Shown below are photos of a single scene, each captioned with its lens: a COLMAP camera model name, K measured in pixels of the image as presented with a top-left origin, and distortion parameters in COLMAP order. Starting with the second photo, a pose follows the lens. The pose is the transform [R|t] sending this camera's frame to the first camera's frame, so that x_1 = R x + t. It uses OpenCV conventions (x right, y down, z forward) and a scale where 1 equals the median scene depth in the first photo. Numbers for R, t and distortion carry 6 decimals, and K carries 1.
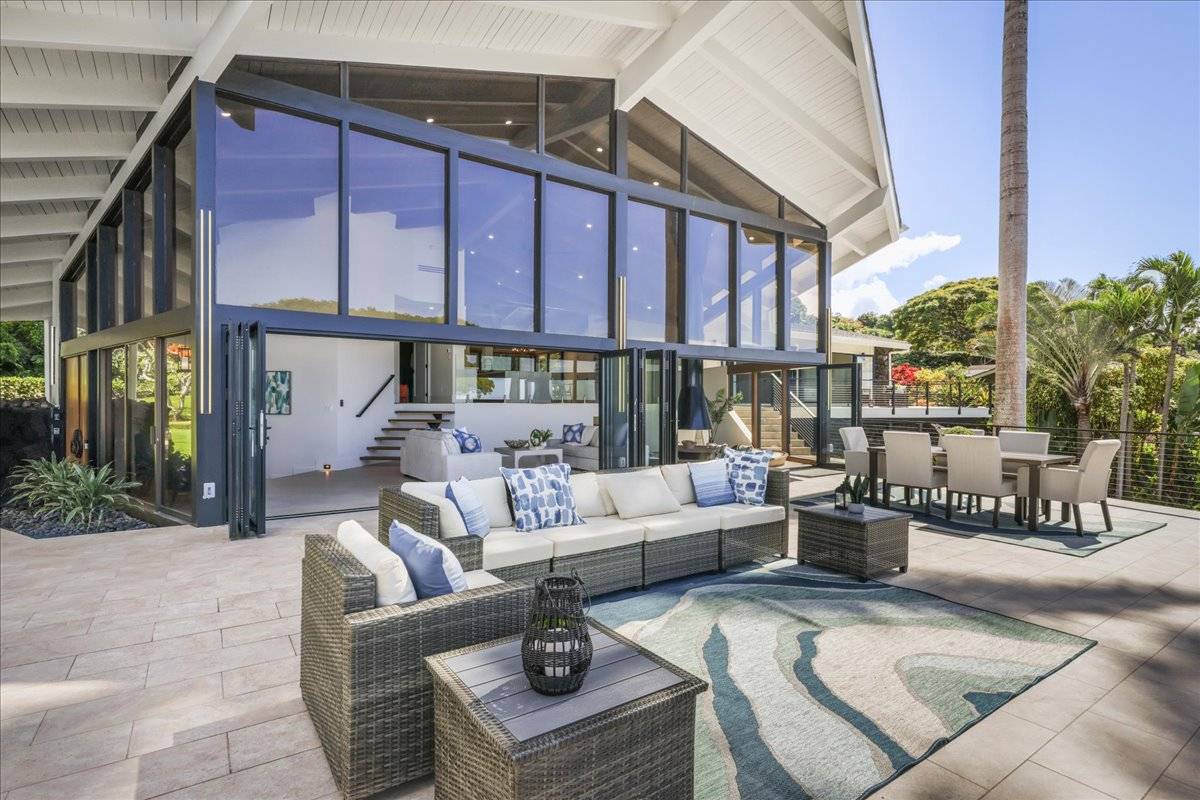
lens RADIAL K [[587.5, 0, 602.3], [0, 587.5, 405.2], [0, 0, 1]] dist [0.017008, 0.000337]
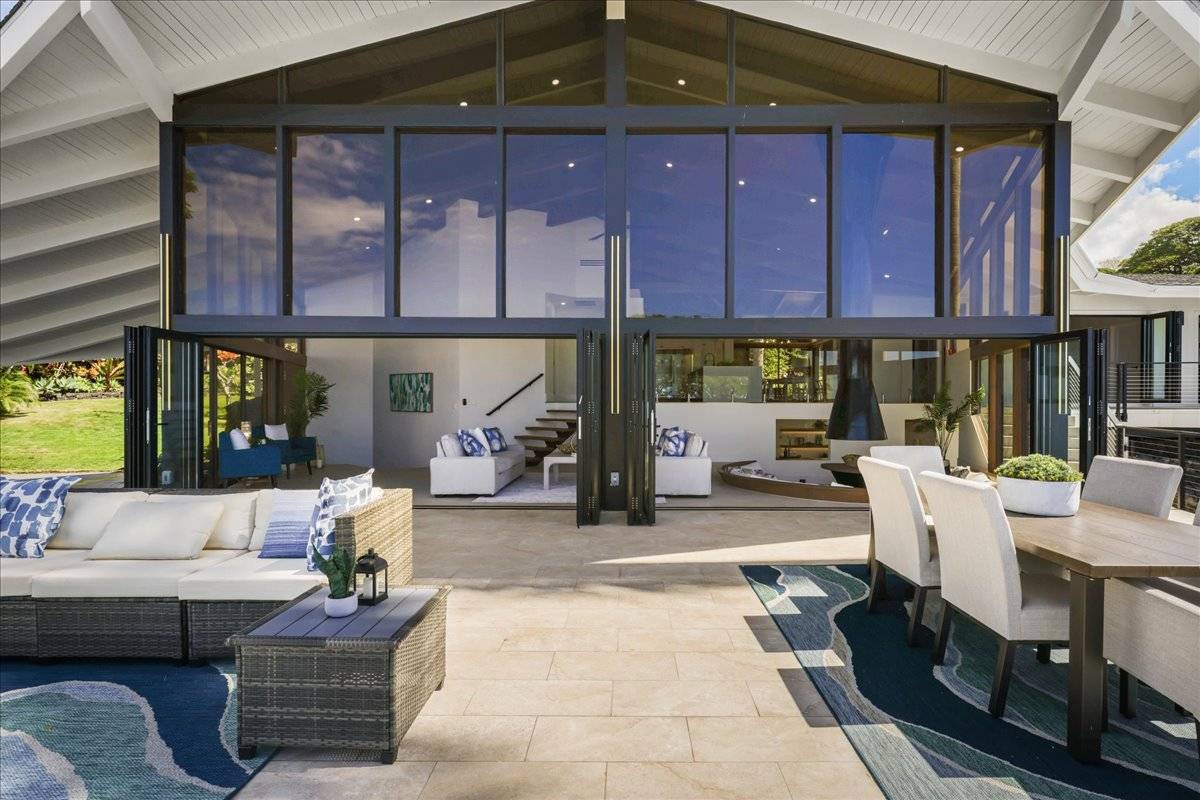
lens RADIAL K [[620.2, 0, 603.0], [0, 620.2, 403.4], [0, 0, 1]] dist [0.004517, -0.000476]
pose [[0.815971, 0.001073, -0.578091, 0.315642], [-0.003220, 0.999991, -0.002690, 0.000834], [0.578083, 0.004056, 0.815968, 0.214849]]
